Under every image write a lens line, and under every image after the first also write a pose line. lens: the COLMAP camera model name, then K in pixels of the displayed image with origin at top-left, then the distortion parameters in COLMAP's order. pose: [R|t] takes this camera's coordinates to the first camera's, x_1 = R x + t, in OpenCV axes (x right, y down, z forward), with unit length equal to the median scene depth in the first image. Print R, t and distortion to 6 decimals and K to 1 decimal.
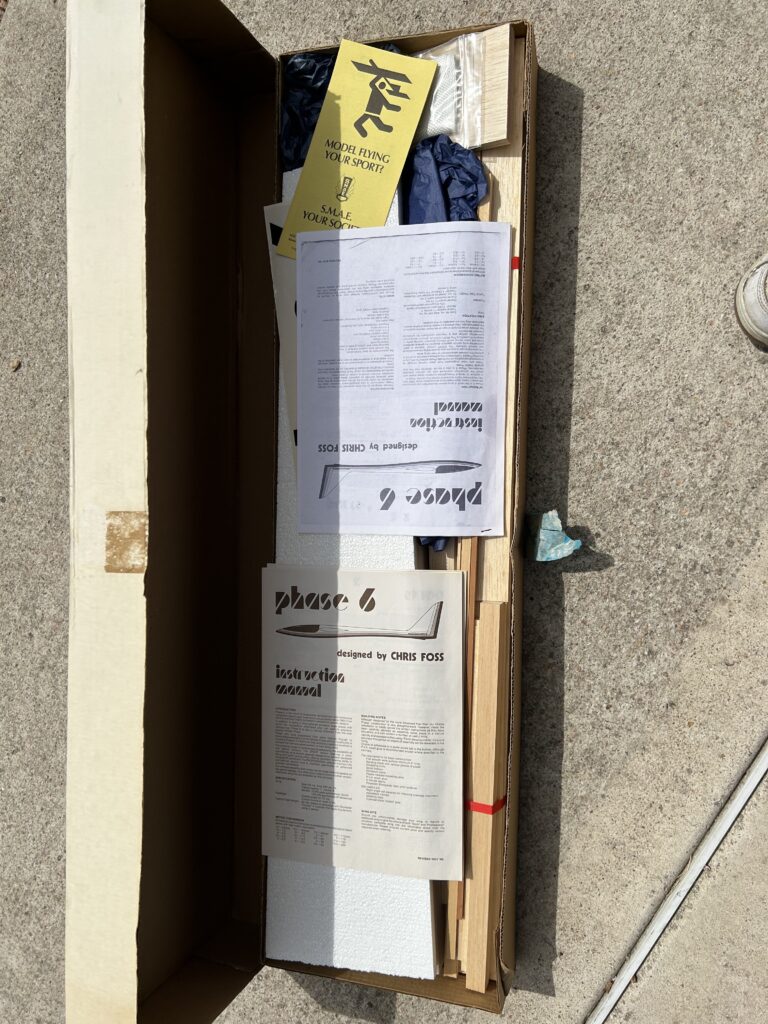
lens RADIAL K [[757.1, 0, 386.0], [0, 757.1, 515.1], [0, 0, 1]] dist [0.031423, -0.054228]
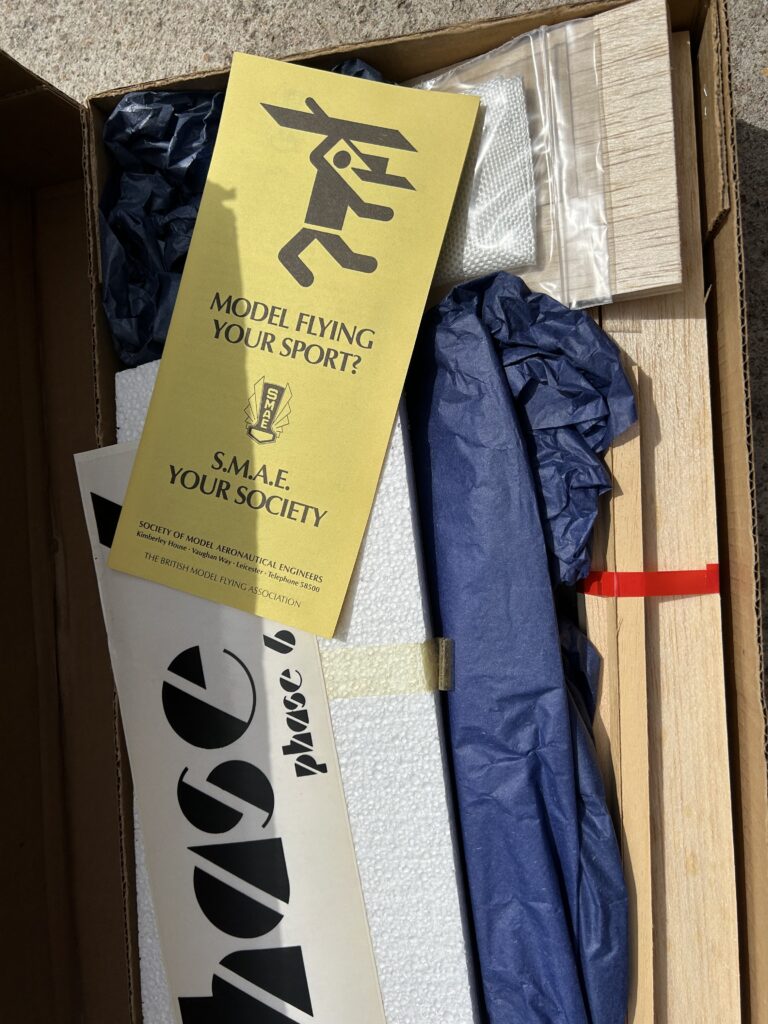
lens RADIAL K [[784.7, 0, 381.2], [0, 784.7, 512.5], [0, 0, 1]] dist [0.031364, -0.070784]
pose [[0.996041, -0.072070, 0.052034, -0.019338], [0.074685, 0.995943, -0.050206, -0.352118], [-0.048205, 0.053893, 0.997382, 0.586304]]
